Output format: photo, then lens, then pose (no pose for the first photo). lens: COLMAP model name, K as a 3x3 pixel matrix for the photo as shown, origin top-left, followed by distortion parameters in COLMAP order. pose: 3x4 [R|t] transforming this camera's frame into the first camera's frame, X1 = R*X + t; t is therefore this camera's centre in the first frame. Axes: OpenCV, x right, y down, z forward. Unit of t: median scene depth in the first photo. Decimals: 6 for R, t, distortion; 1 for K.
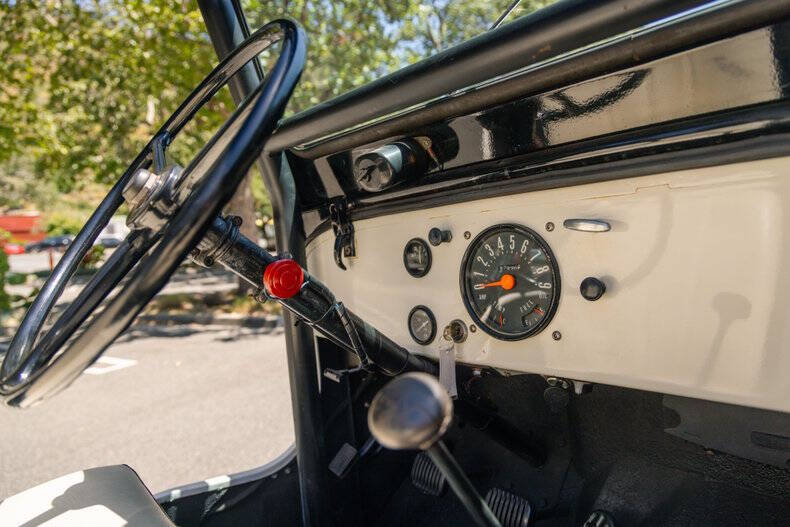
lens RADIAL K [[519.0, 0, 395.0], [0, 519.0, 263.5], [0, 0, 1]] dist [-0.004654, -0.000617]
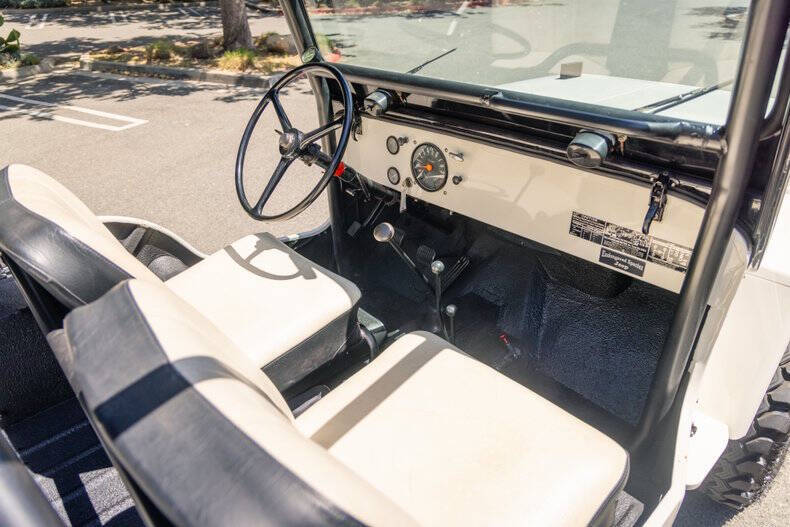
lens RADIAL K [[519.0, 0, 395.0], [0, 519.0, 263.5], [0, 0, 1]] dist [-0.004654, -0.000617]
pose [[0.999012, 0.028235, 0.034322, -0.007340], [-0.040847, 0.887631, 0.458741, -0.570513], [-0.017513, -0.459689, 0.887907, -1.132510]]
